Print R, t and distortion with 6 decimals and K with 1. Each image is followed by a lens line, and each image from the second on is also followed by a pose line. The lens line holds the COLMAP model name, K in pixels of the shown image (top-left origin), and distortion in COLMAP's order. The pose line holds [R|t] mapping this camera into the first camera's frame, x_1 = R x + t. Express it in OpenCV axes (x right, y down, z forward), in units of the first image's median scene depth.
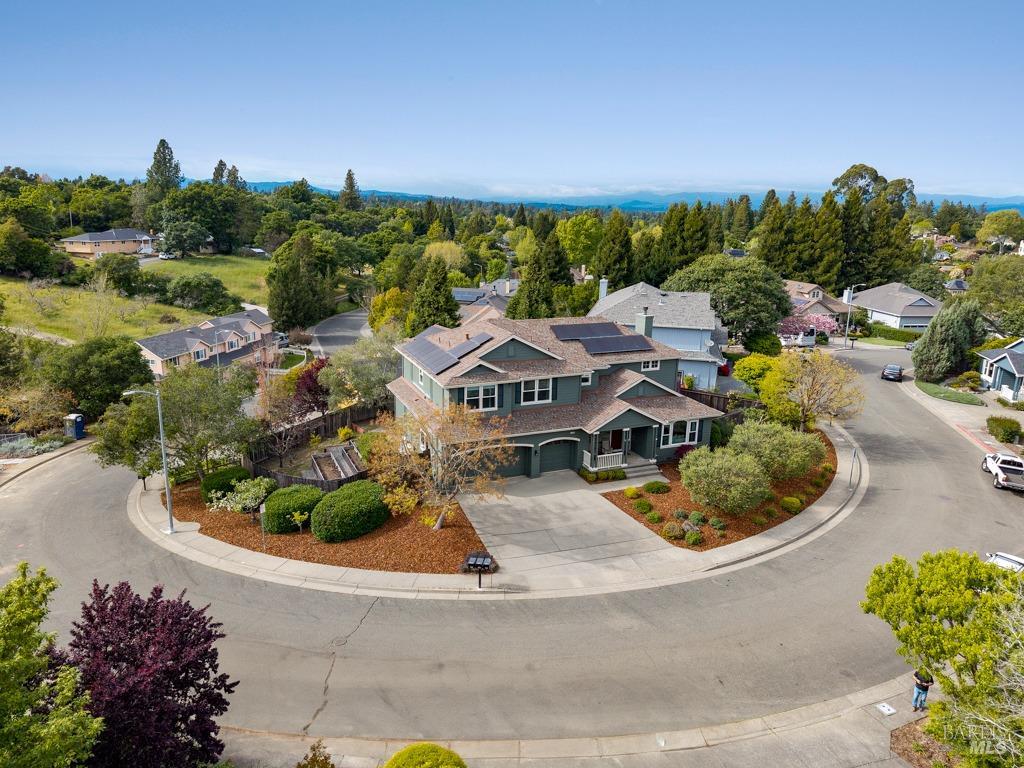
lens RADIAL K [[696.5, 0, 516.3], [0, 696.5, 378.2], [0, 0, 1]] dist [0.054643, -0.053339]
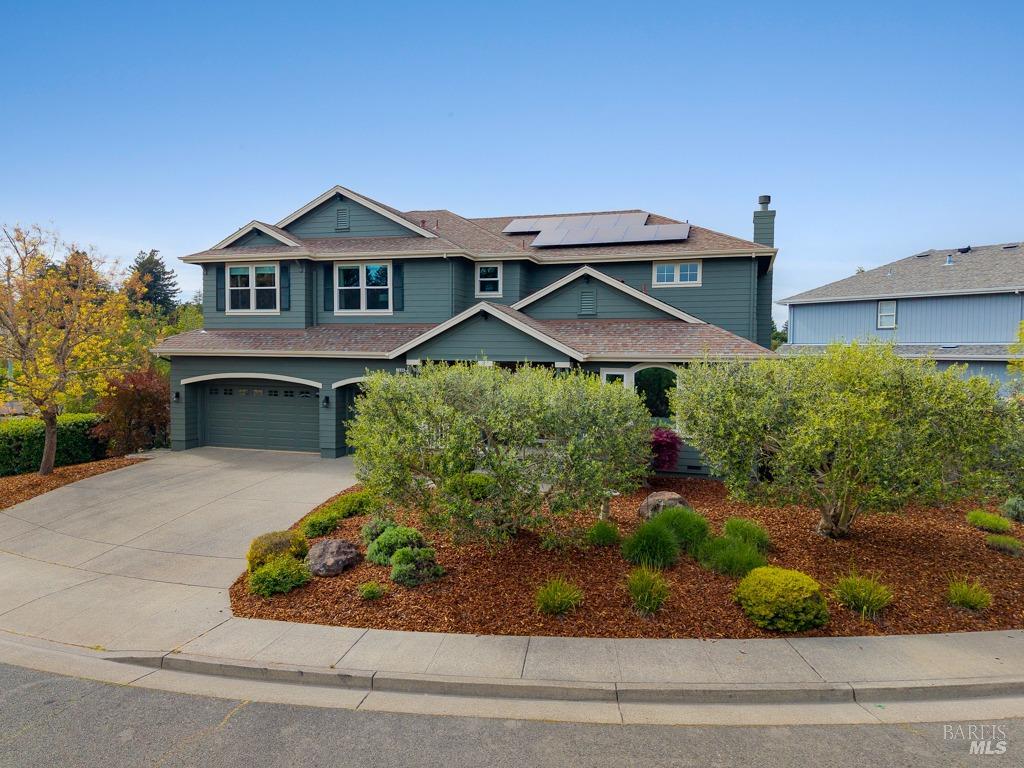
lens RADIAL K [[696.5, 0, 516.3], [0, 696.5, 378.2], [0, 0, 1]] dist [0.054643, -0.053339]
pose [[0.755371, 0.007494, -0.655254, 0.454322], [-0.152860, 0.974364, -0.165073, 0.150286], [0.637219, 0.224853, 0.737152, 0.693630]]
